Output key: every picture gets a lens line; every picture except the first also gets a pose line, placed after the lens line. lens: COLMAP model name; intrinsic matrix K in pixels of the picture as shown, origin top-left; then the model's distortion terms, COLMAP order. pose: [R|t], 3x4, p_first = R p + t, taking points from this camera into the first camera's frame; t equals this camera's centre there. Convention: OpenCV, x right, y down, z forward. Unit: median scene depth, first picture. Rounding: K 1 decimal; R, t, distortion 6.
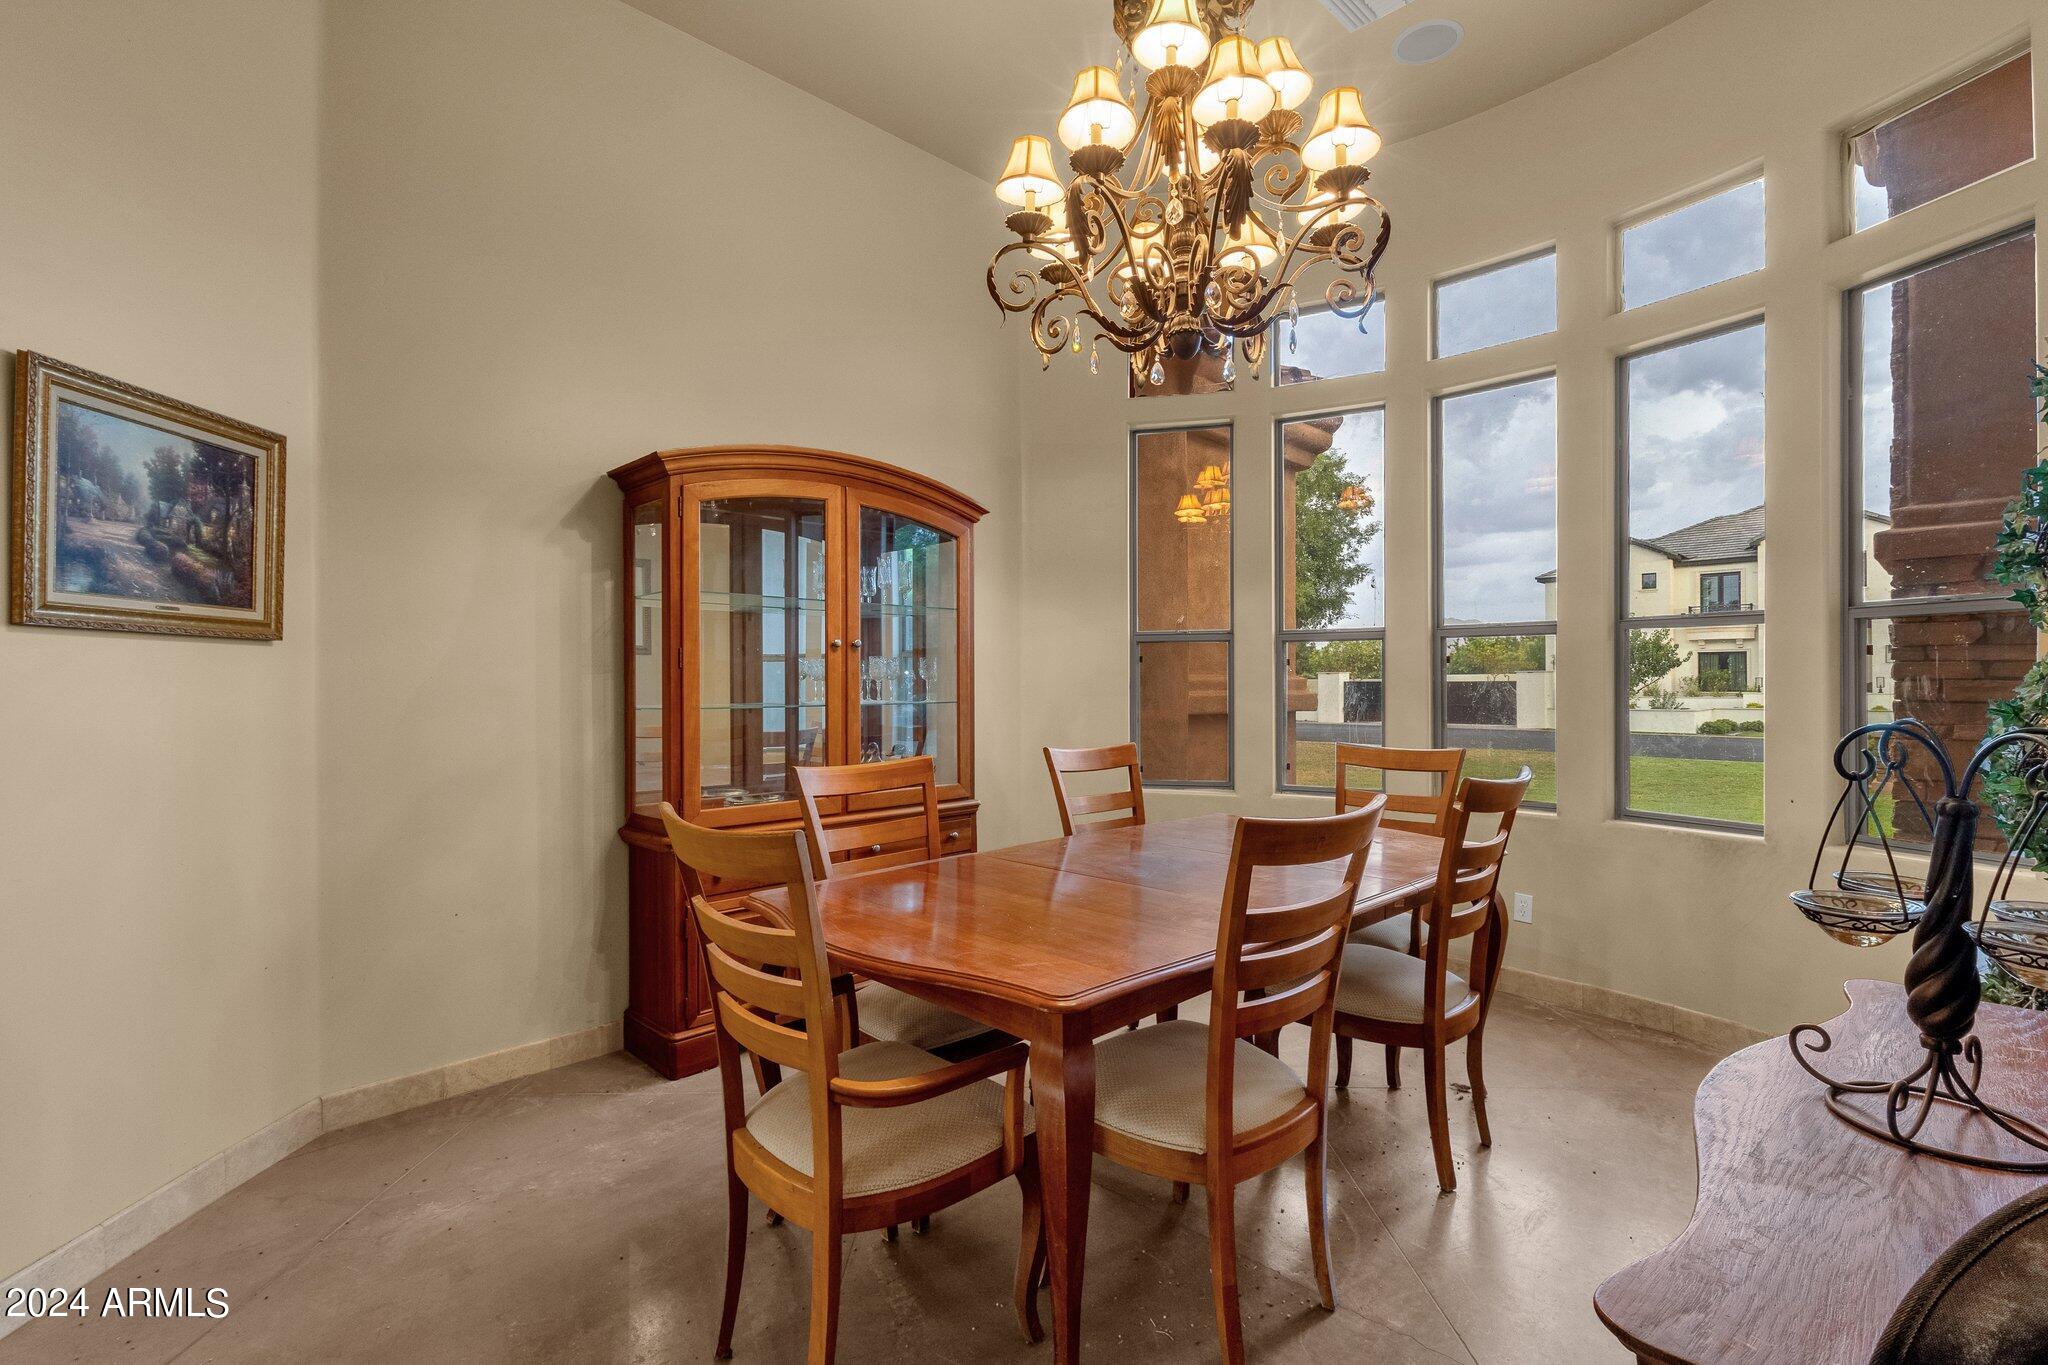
lens RADIAL K [[957.6, 0, 1025.2], [0, 957.6, 679.6], [0, 0, 1]] dist [0.001228, 0.003266]
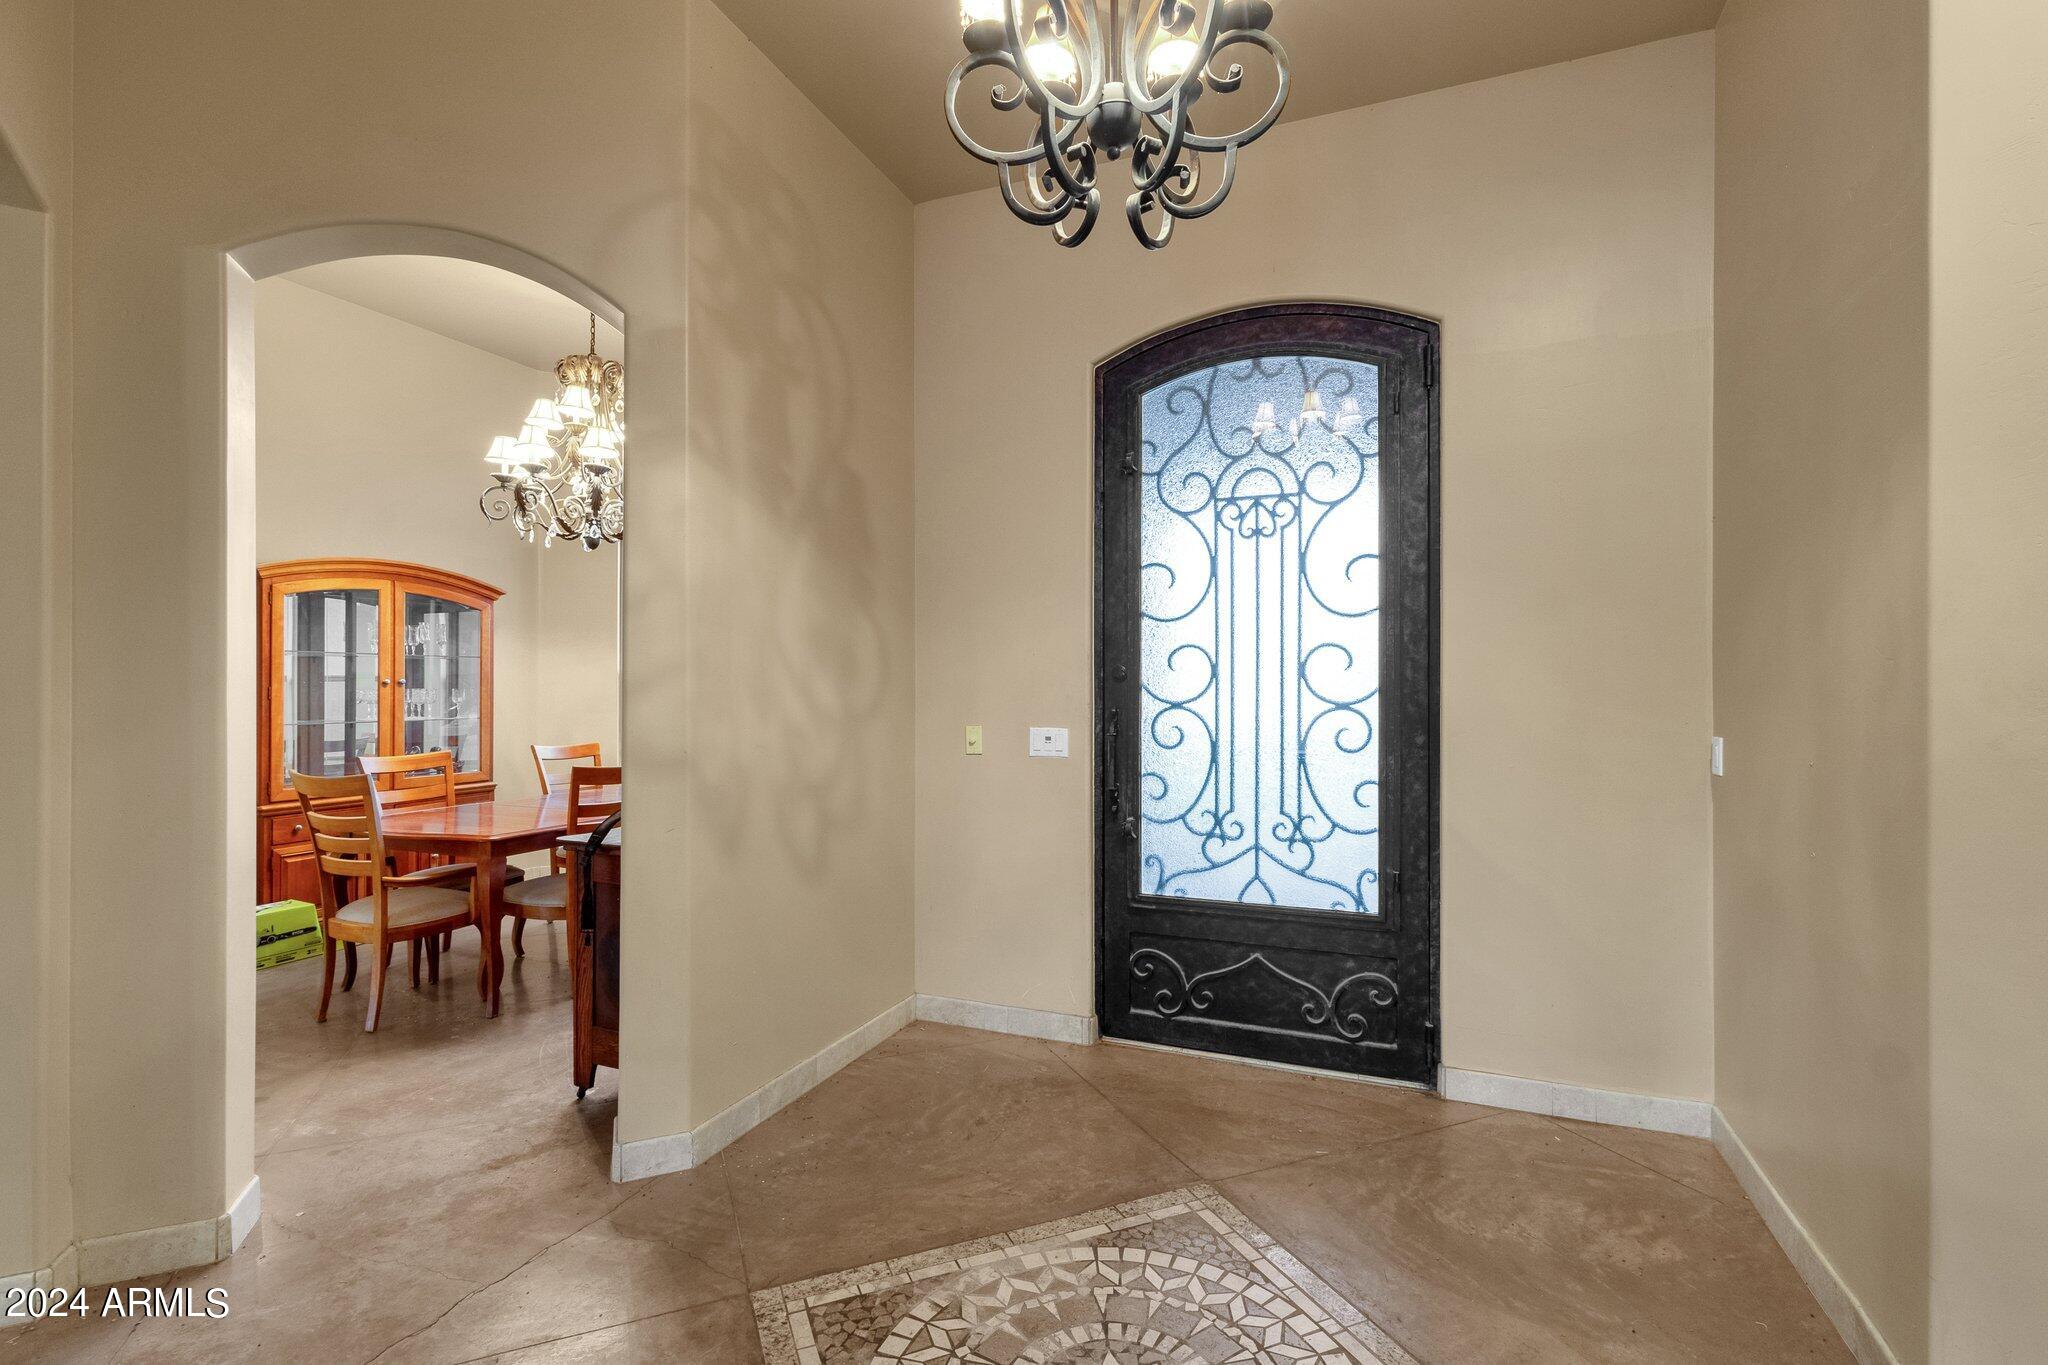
lens RADIAL K [[957.6, 0, 1026.1], [0, 957.6, 687.8], [0, 0, 1]] dist [0.001228, 0.003266]
pose [[0.924066, 0.001634, 0.382230, 0.151035], [-0.002260, 0.999997, 0.001190, -0.029408], [-0.382227, -0.001964, 0.924066, -0.754709]]
